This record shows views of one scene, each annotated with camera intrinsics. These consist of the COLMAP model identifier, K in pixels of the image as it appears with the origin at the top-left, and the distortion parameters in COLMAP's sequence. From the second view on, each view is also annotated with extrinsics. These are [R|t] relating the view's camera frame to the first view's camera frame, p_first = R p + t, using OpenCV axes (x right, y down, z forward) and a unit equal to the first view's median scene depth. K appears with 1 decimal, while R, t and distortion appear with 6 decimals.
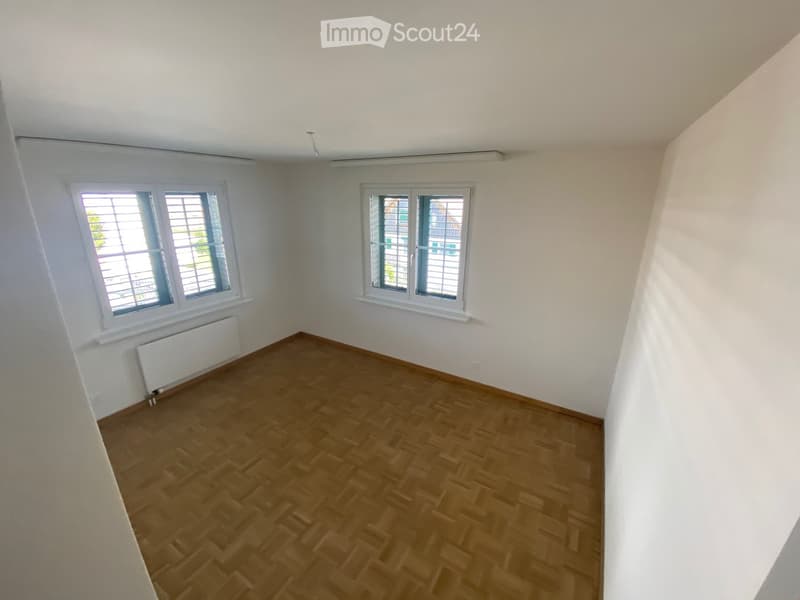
lens RADIAL K [[332.0, 0, 400.0], [0, 332.0, 300.0], [0, 0, 1]] dist [-0.000547, -0.000417]
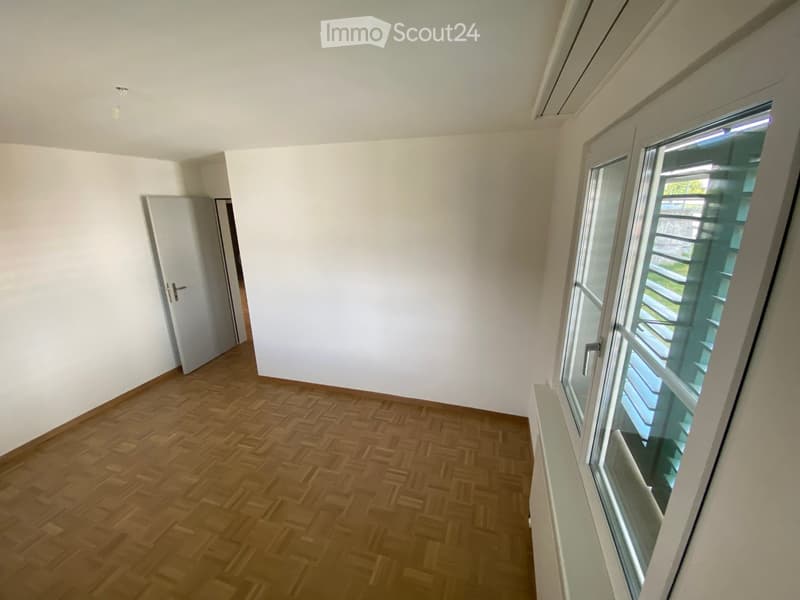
lens RADIAL K [[332.0, 0, 400.0], [0, 332.0, 300.0], [0, 0, 1]] dist [-0.000547, -0.000417]
pose [[-0.970736, 0.080169, -0.226374, -0.530058], [-0.060425, 0.830771, 0.553326, -0.451602], [0.232425, 0.550811, -0.801614, 1.568460]]
